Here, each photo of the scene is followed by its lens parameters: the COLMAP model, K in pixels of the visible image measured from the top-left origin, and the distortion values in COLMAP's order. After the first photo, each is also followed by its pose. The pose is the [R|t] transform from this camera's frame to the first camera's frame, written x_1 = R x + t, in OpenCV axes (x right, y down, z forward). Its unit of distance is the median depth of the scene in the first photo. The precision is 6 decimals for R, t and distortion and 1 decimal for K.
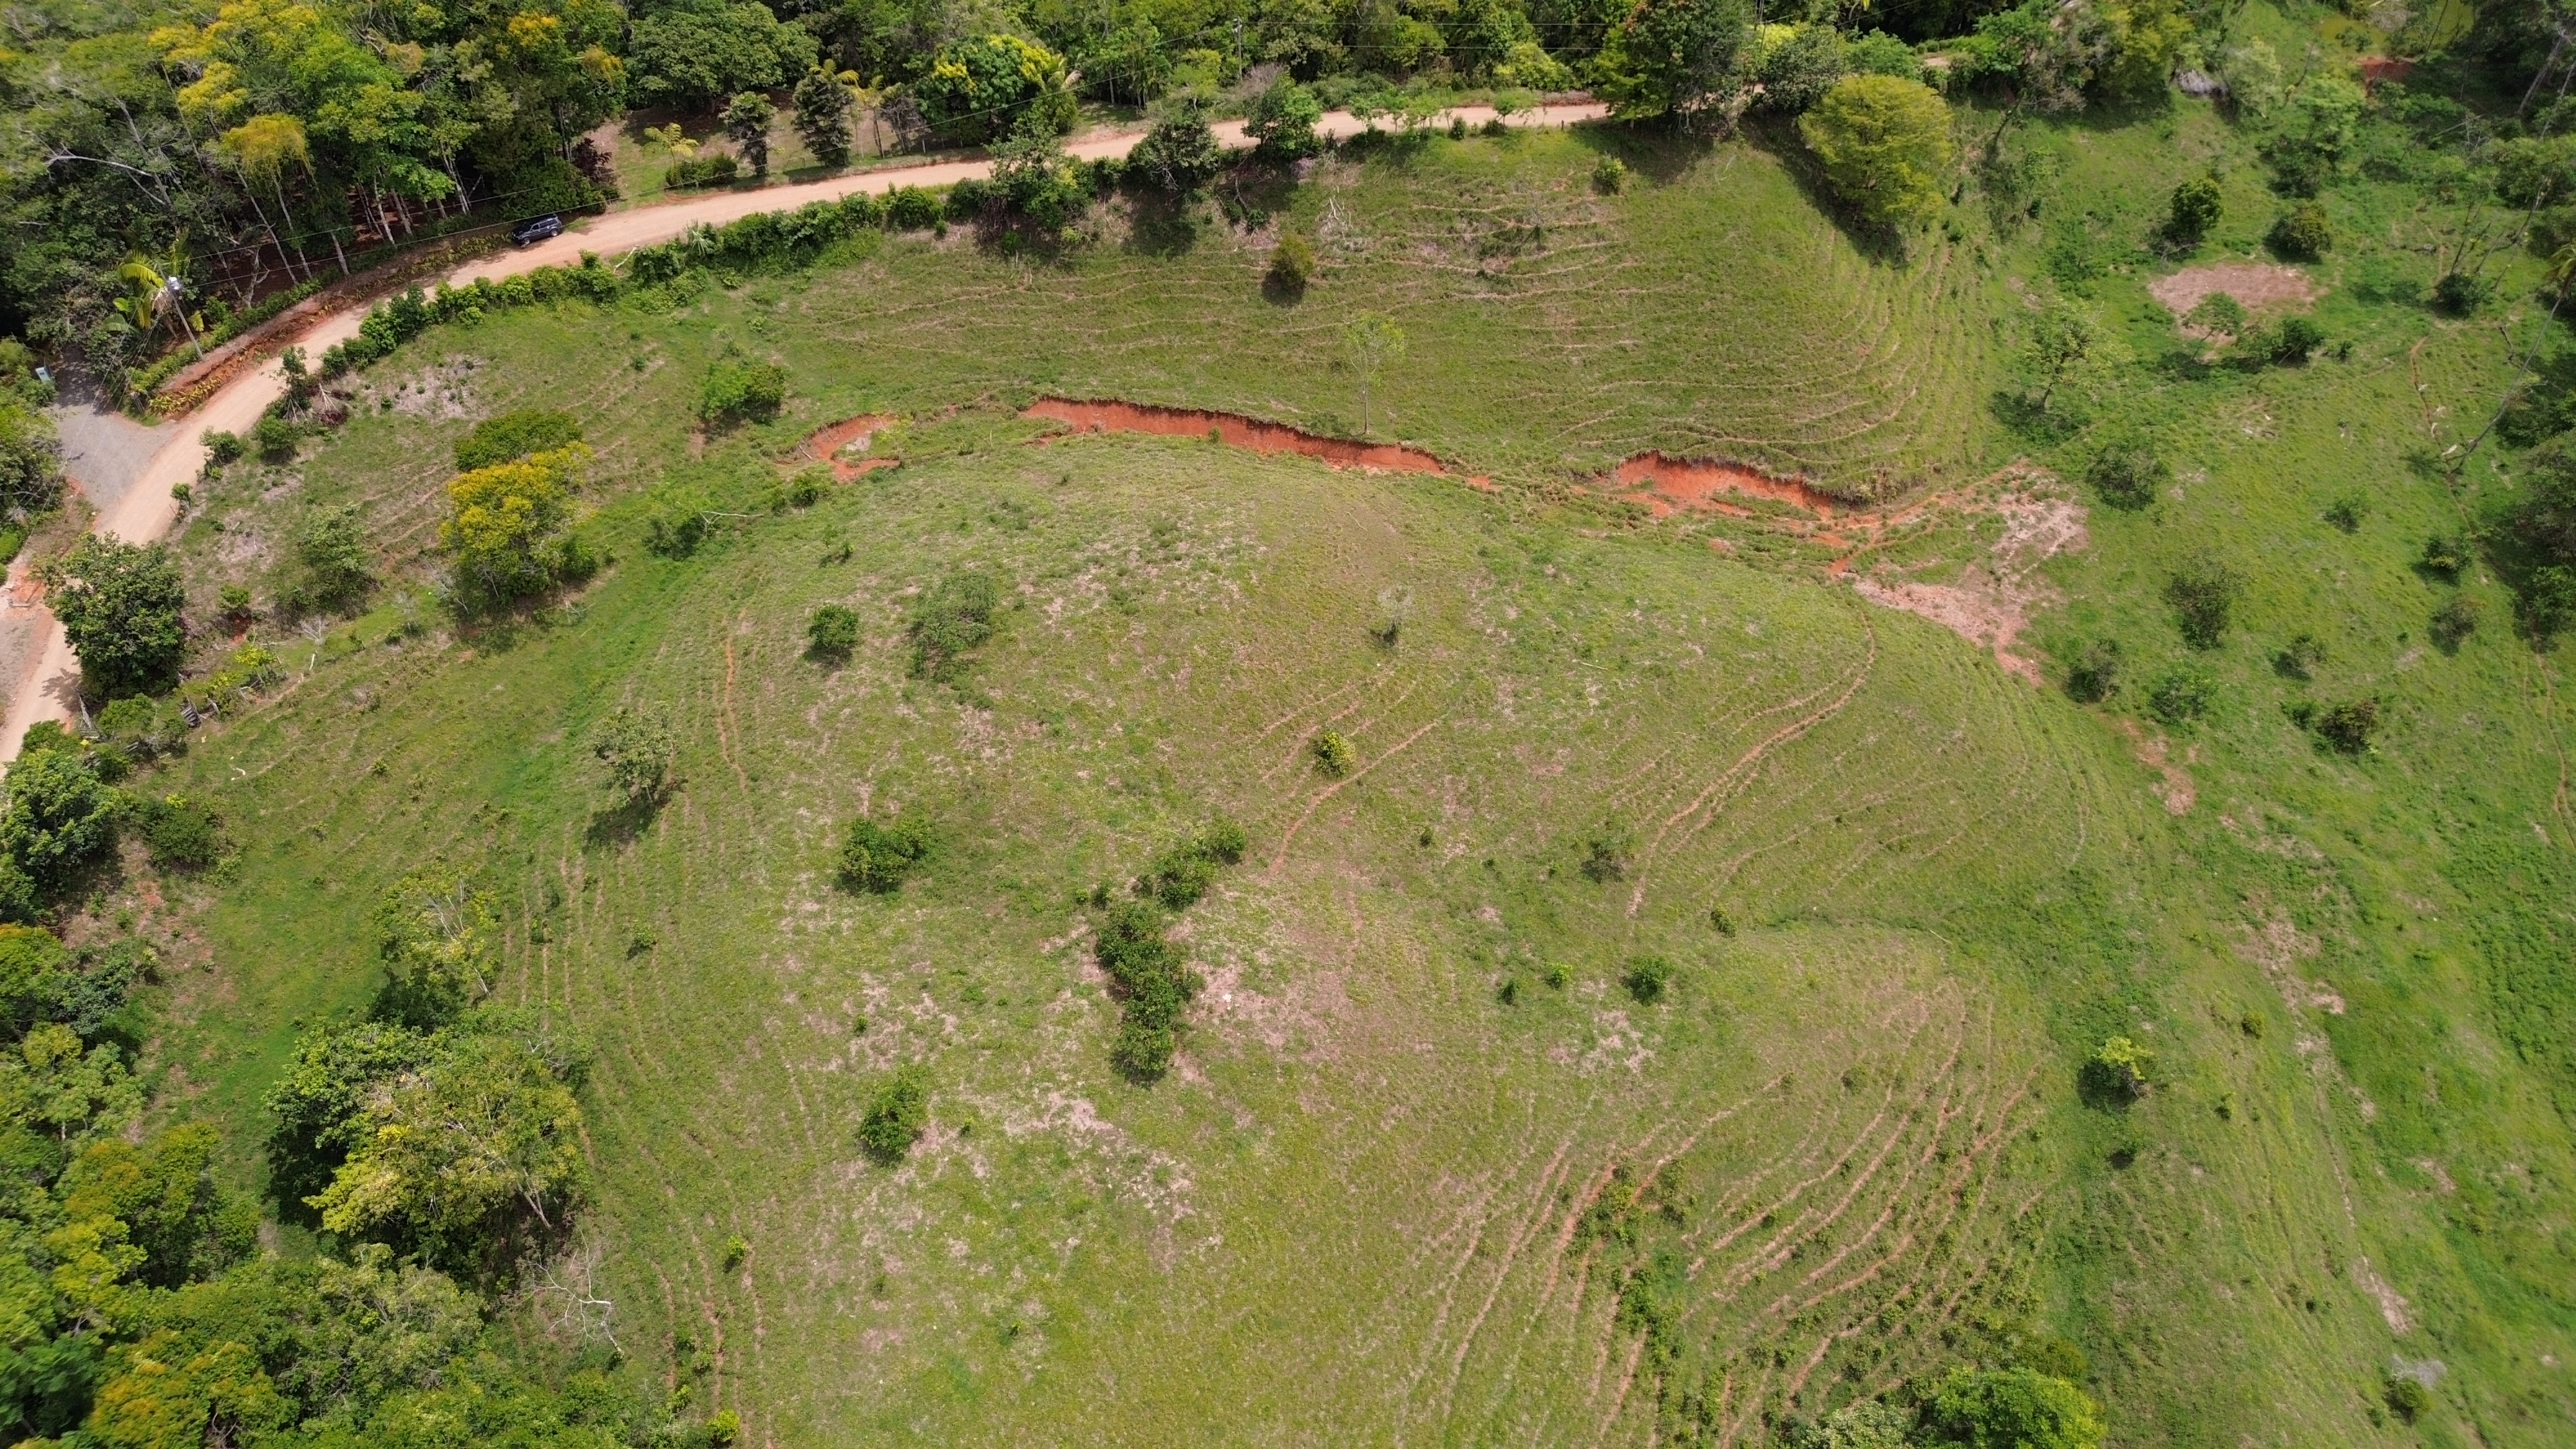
lens RADIAL K [[1835.2, 0, 1287.2], [0, 1835.2, 732.0], [0, 0, 1]] dist [0.069639, -0.076881]
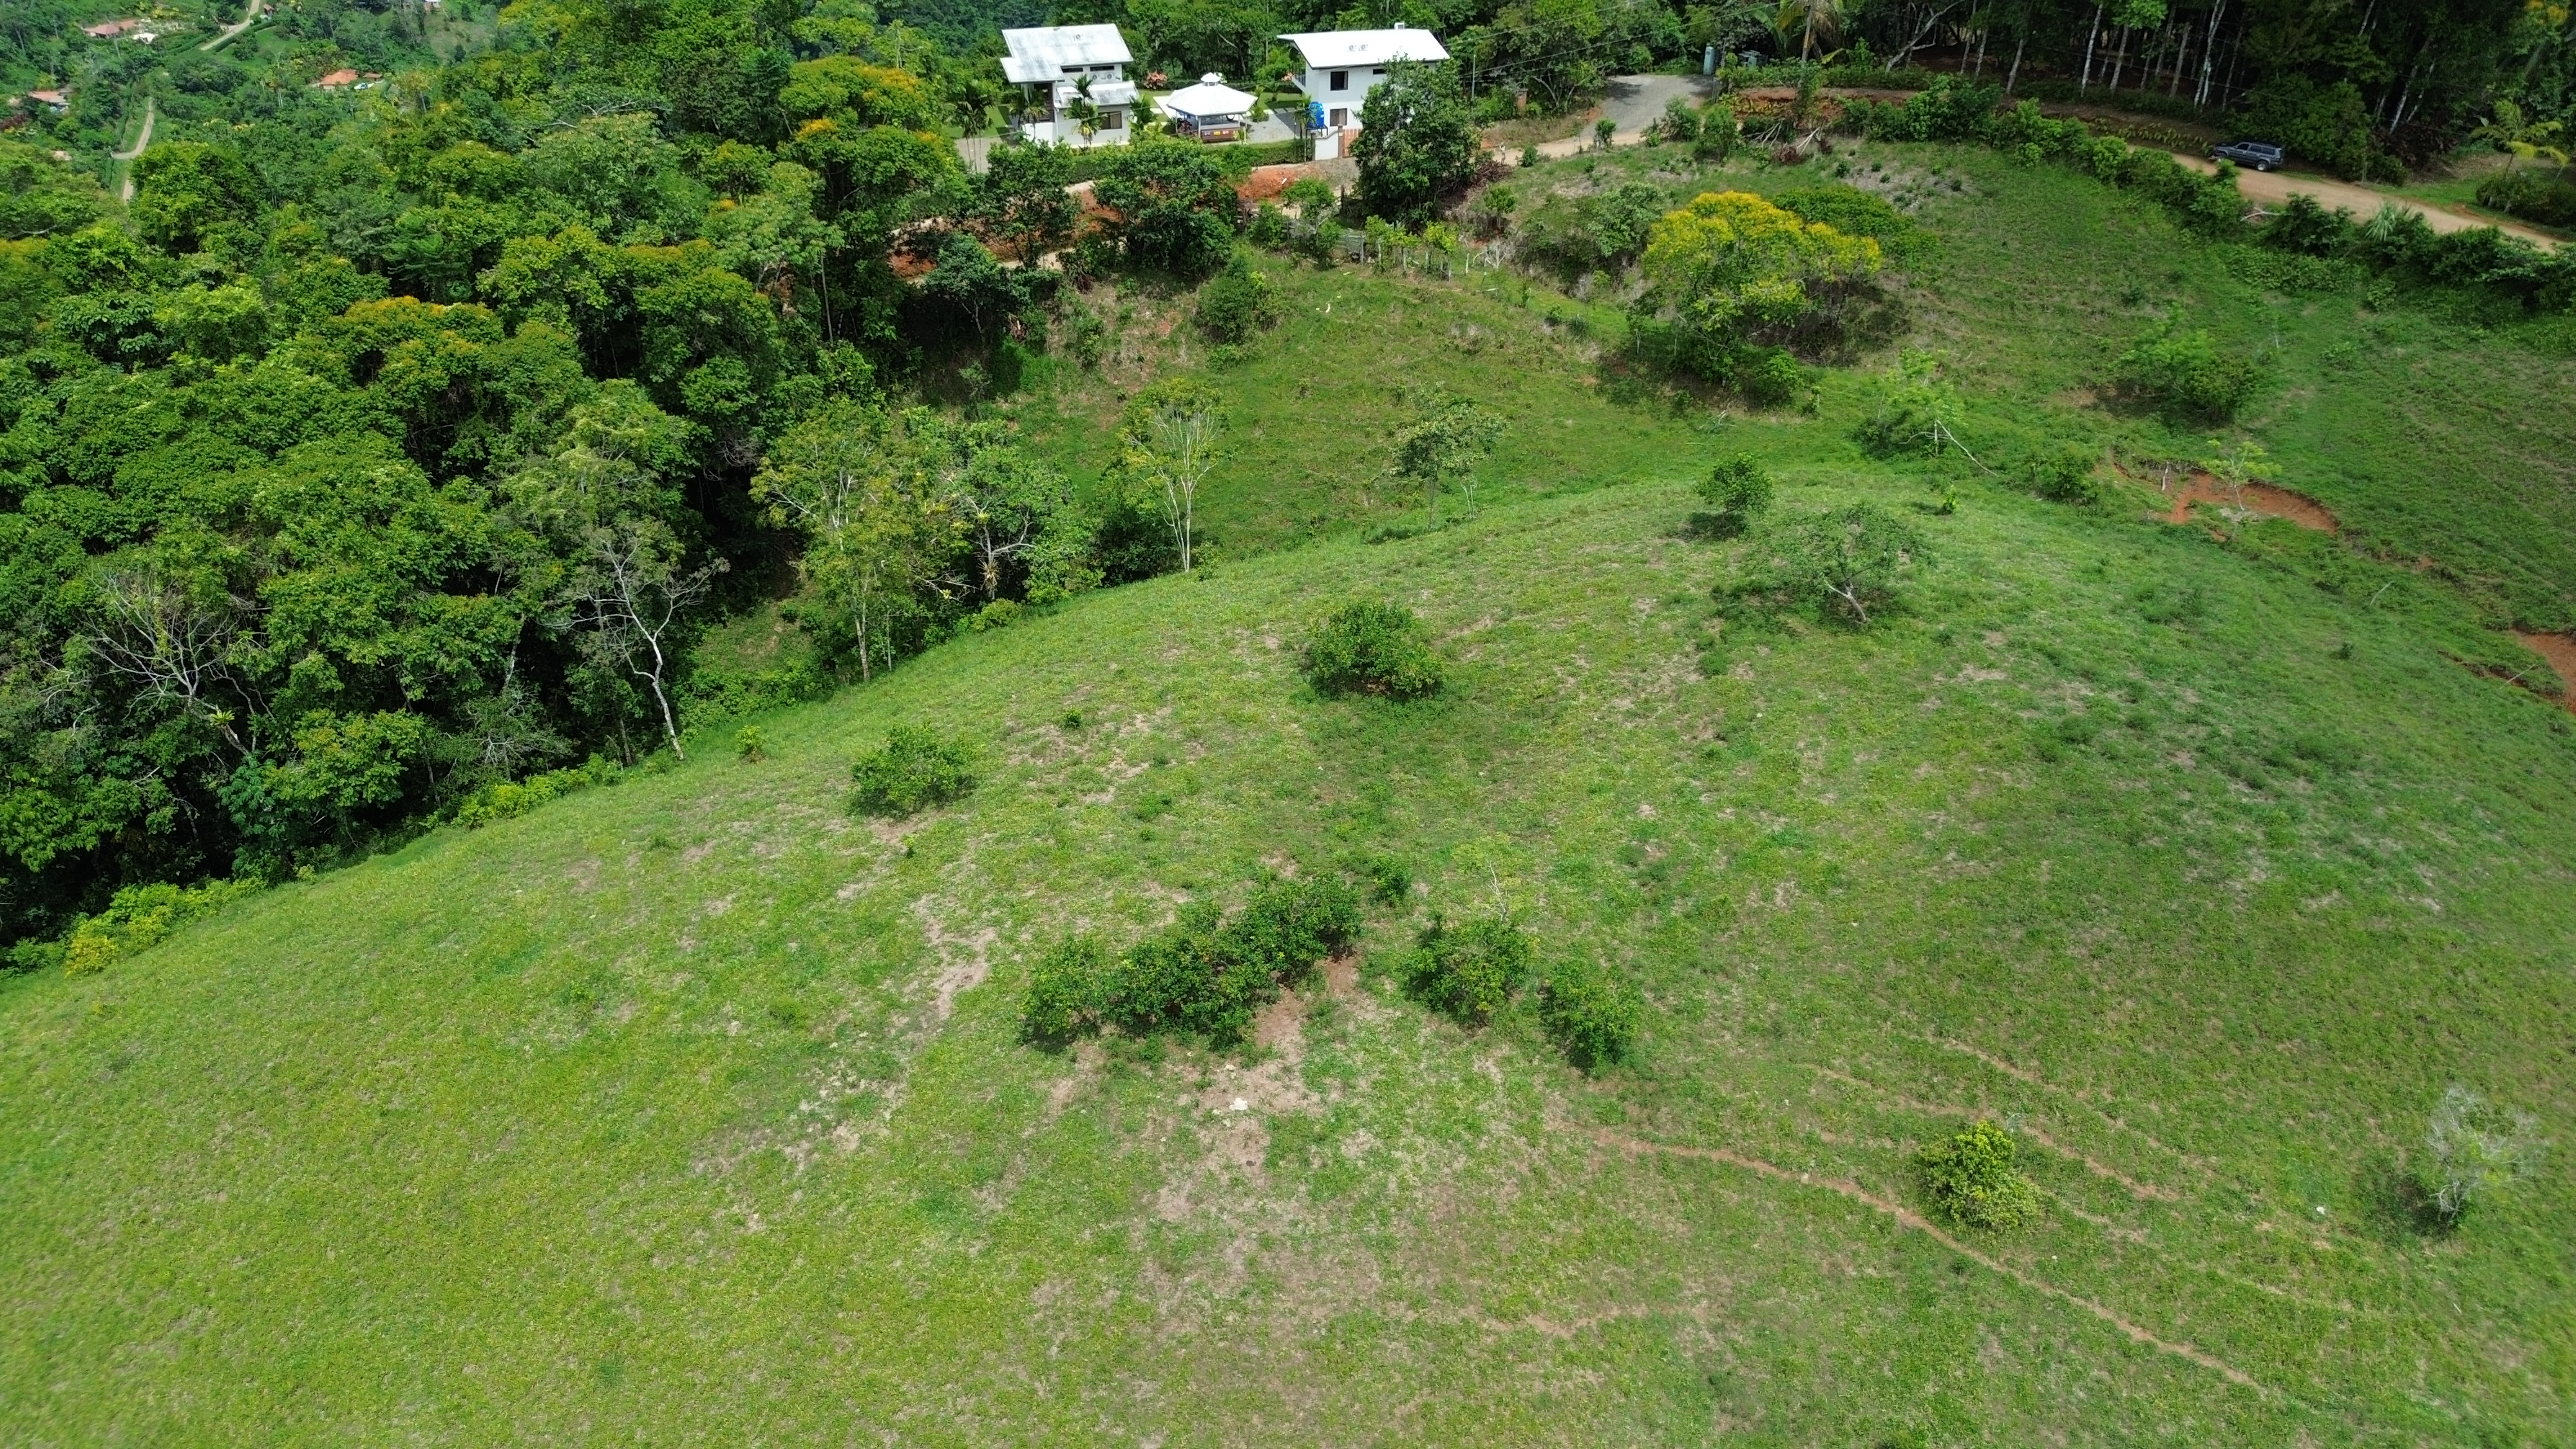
lens RADIAL K [[1820.8, 0, 1291.4], [0, 1820.8, 718.0], [0, 0, 1]] dist [0.066952, -0.067285]
pose [[0.206453, 0.526172, -0.824936, 0.233410], [-0.690679, 0.675558, 0.258040, -0.048973], [0.693065, 0.516493, 0.502887, 0.487161]]
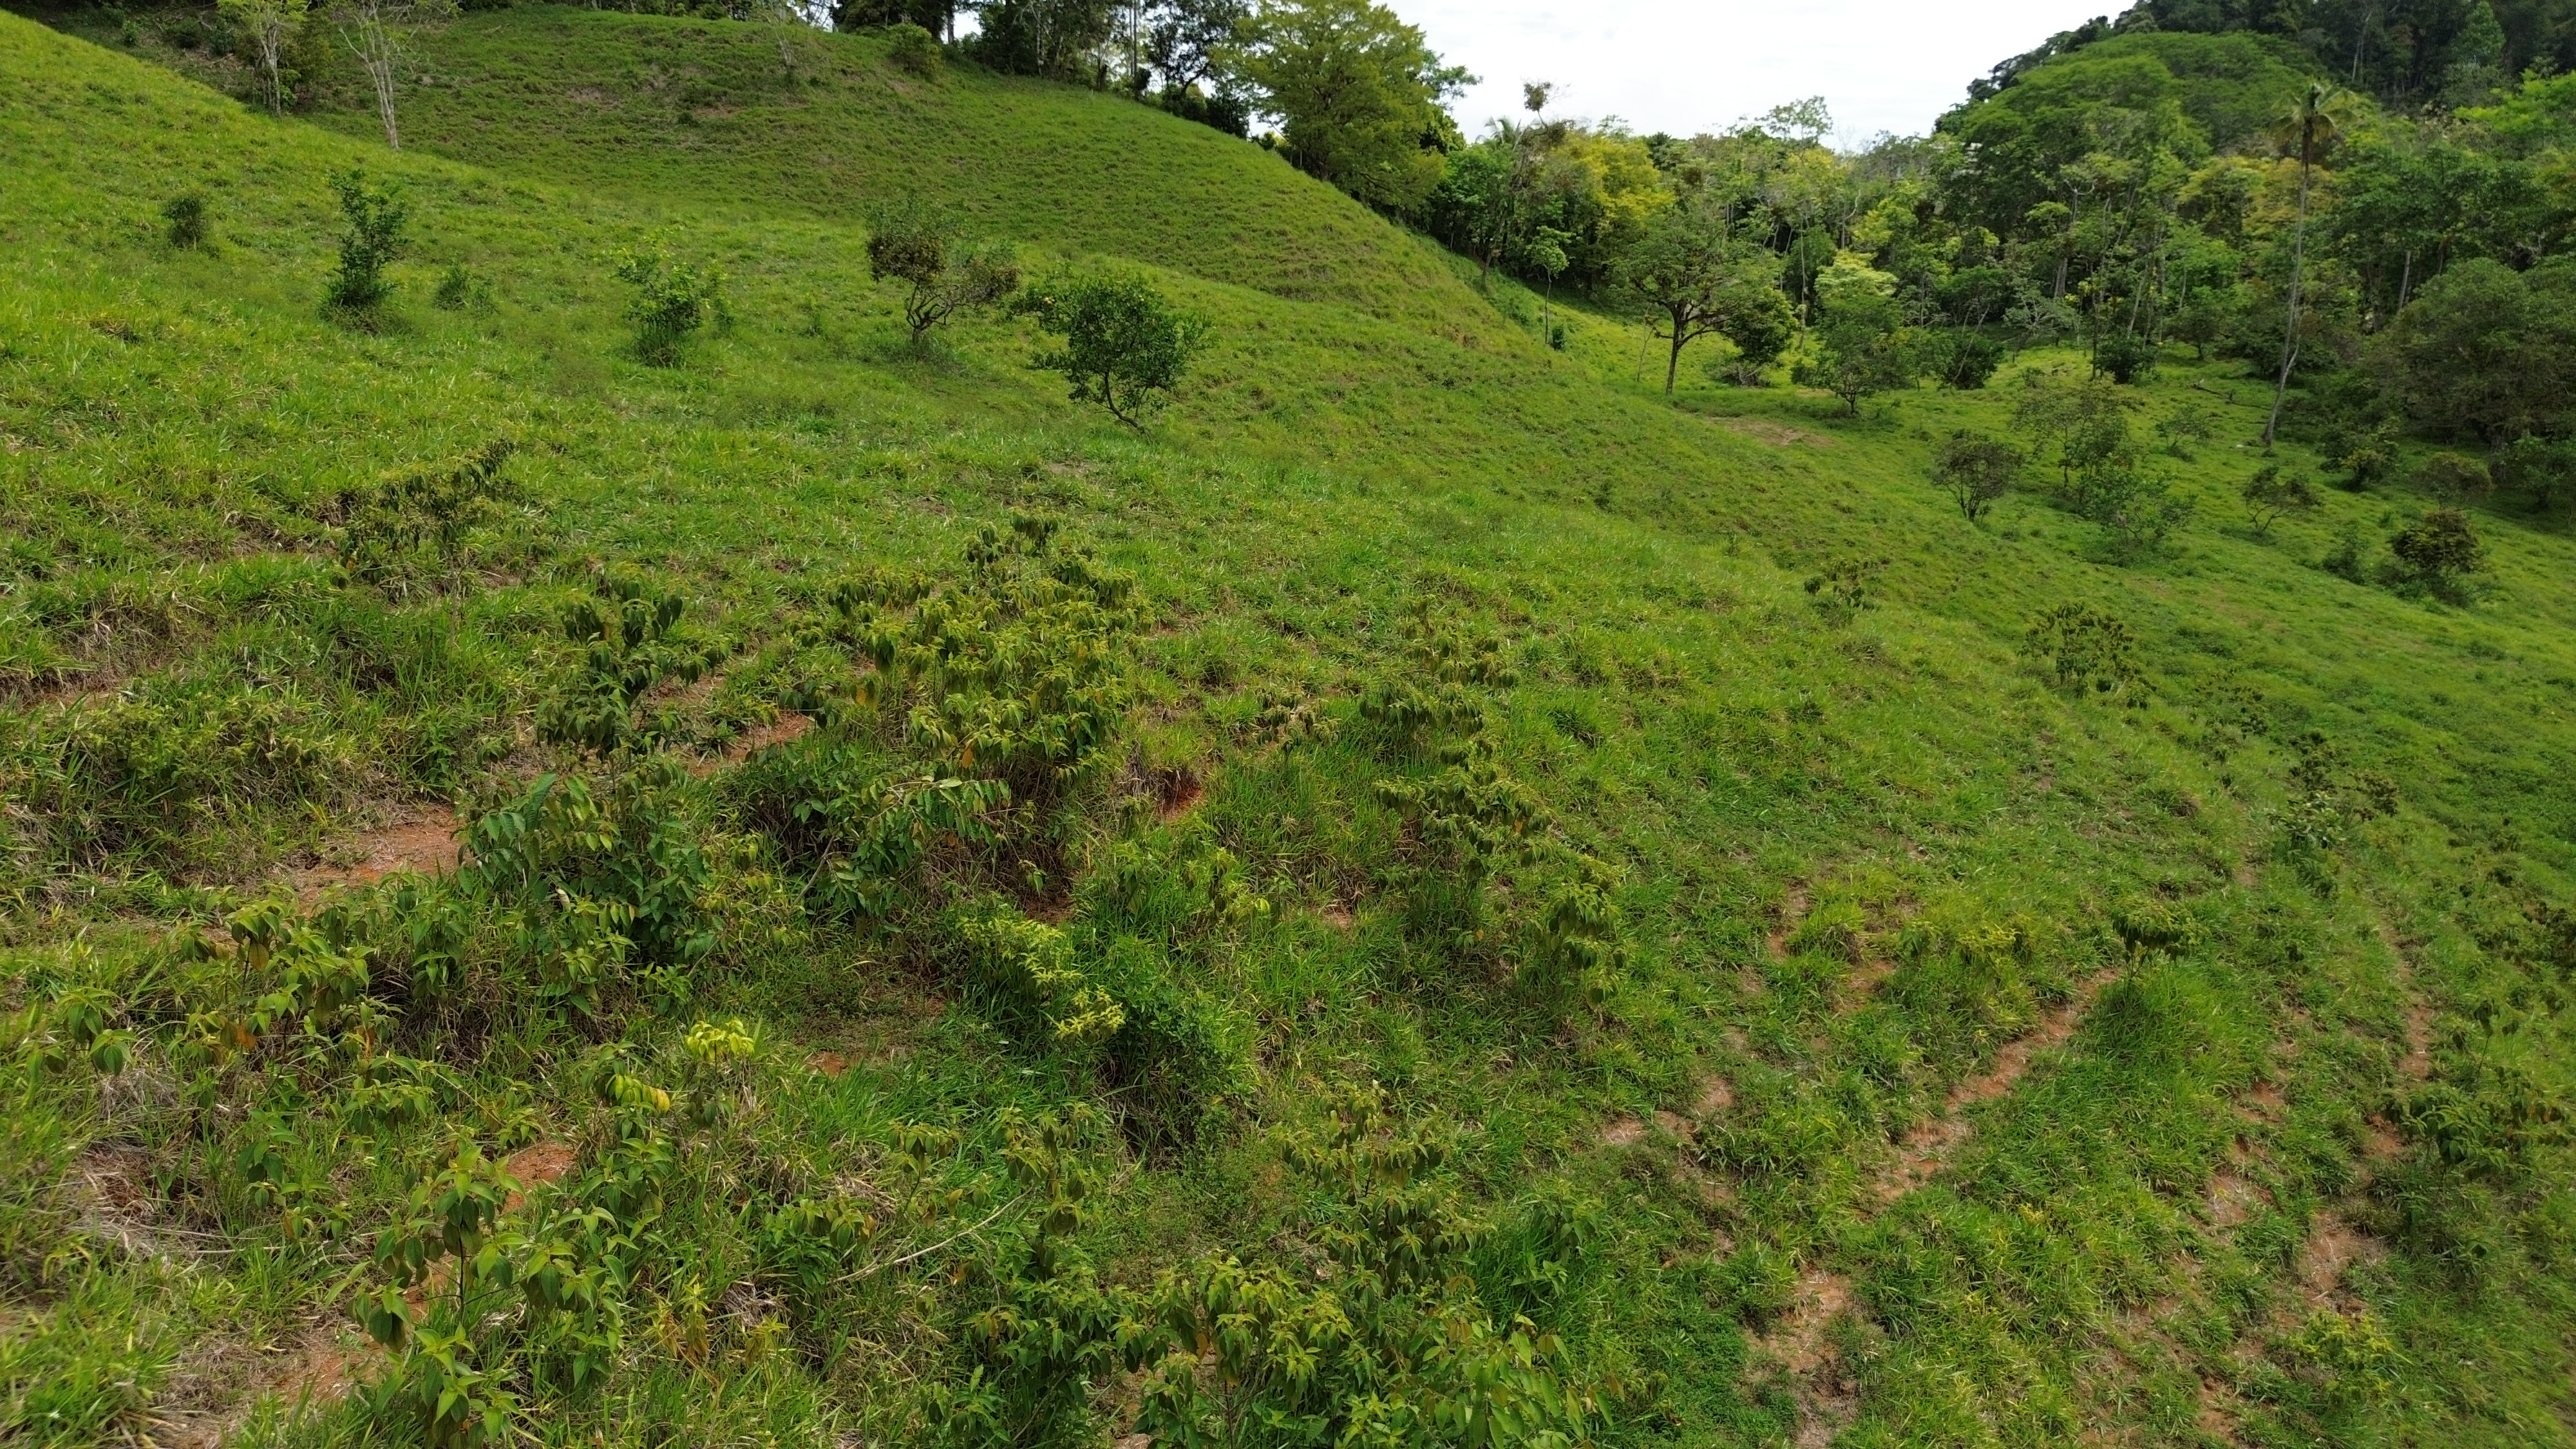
lens RADIAL K [[1849.7, 0, 1288.0], [0, 1849.7, 724.5], [0, 0, 1]] dist [0.031501, 0.000419]
pose [[0.957692, -0.052617, 0.282944, 0.112695], [0.194380, 0.843270, -0.501111, 0.214144], [-0.212231, 0.534909, 0.817820, 0.621273]]
